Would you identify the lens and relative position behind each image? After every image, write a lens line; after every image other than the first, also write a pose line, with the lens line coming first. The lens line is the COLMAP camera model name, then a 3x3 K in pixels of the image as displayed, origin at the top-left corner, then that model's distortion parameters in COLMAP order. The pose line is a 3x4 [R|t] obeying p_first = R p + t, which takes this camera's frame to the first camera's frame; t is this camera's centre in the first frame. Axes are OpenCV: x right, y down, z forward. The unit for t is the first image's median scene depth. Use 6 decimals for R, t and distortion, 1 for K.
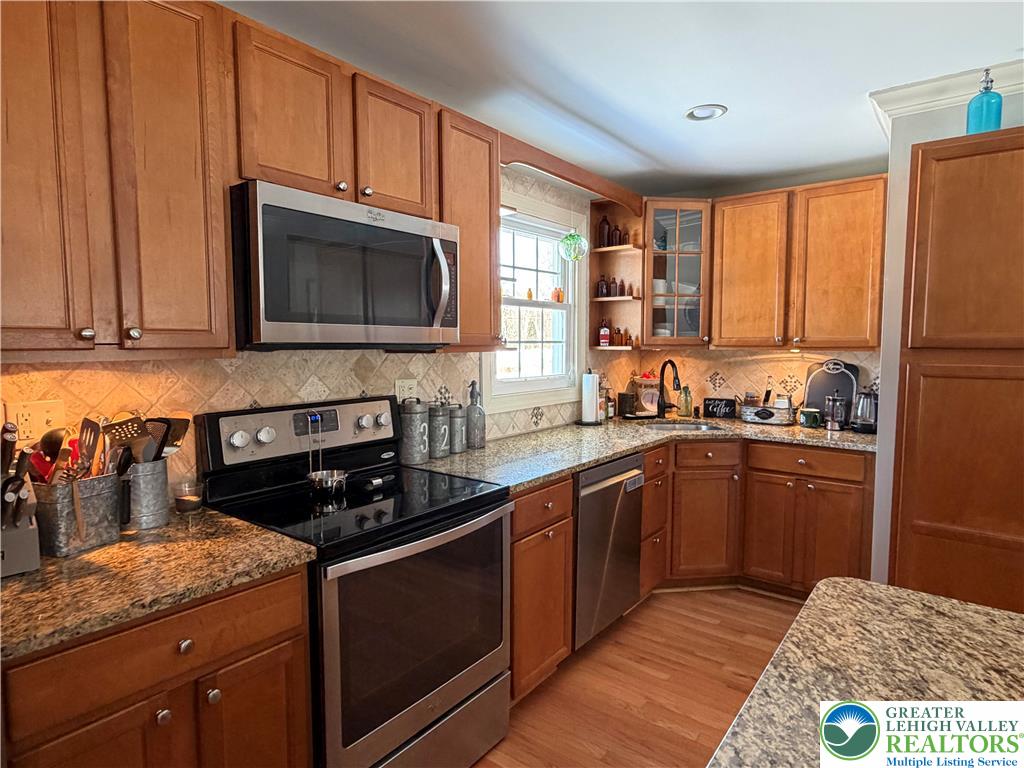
lens RADIAL K [[585.2, 0, 511.1], [0, 585.2, 387.6], [0, 0, 1]] dist [-0.002929, -0.002185]
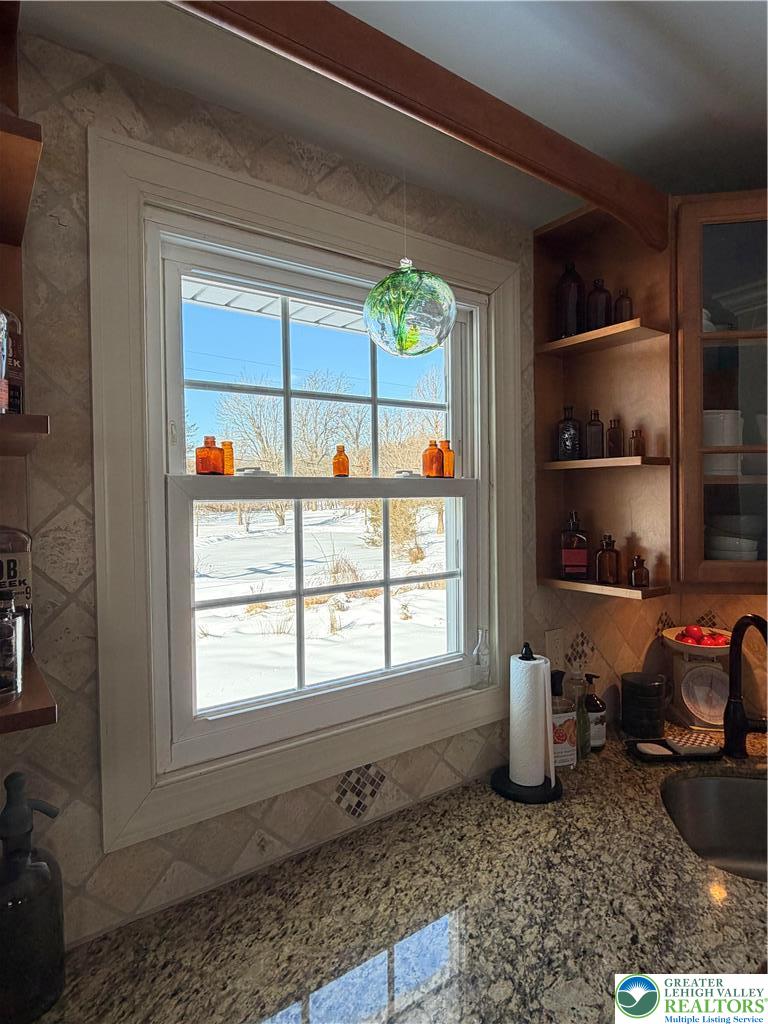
lens RADIAL K [[585.2, 0, 385.8], [0, 585.2, 511.6], [0, 0, 1]] dist [-0.002929, -0.002185]
pose [[0.962288, -0.006092, -0.271965, 0.163279], [-0.008370, 0.998613, -0.051982, -0.108446], [0.271905, 0.052298, 0.960902, 0.645275]]
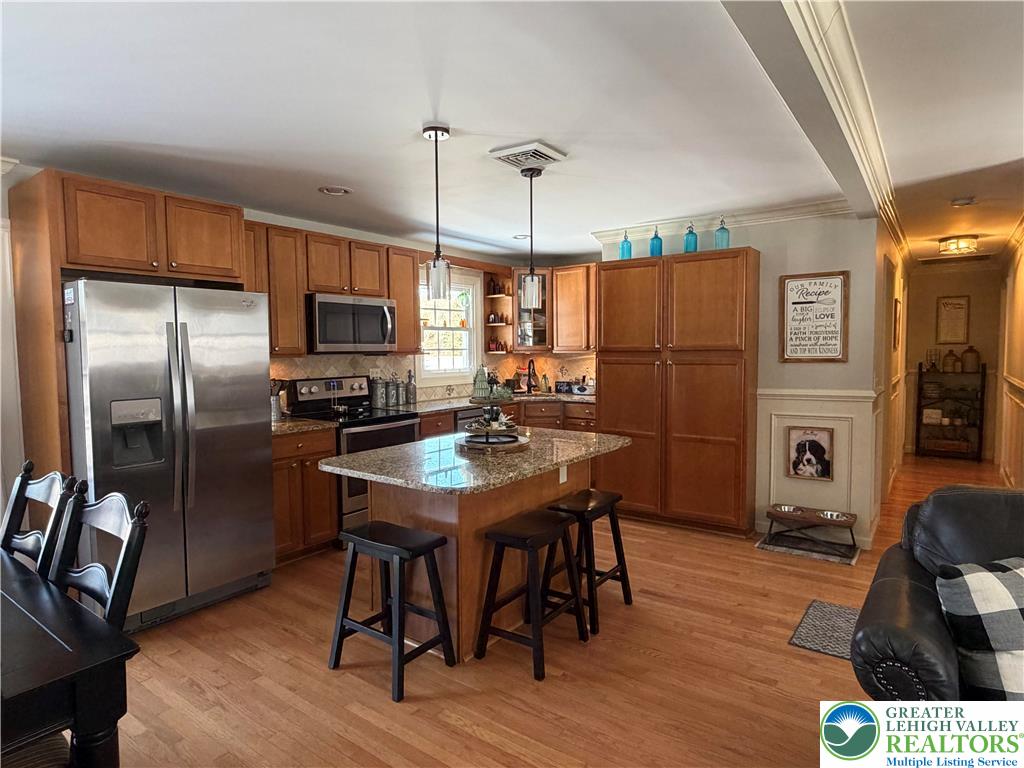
lens RADIAL K [[585.2, 0, 516.4], [0, 585.2, 378.7], [0, 0, 1]] dist [-0.002929, -0.002185]
pose [[0.999472, -0.011111, 0.030530, 0.197462], [0.011894, 0.999602, -0.025571, 0.061796], [-0.030234, 0.025920, 0.999207, -0.830554]]
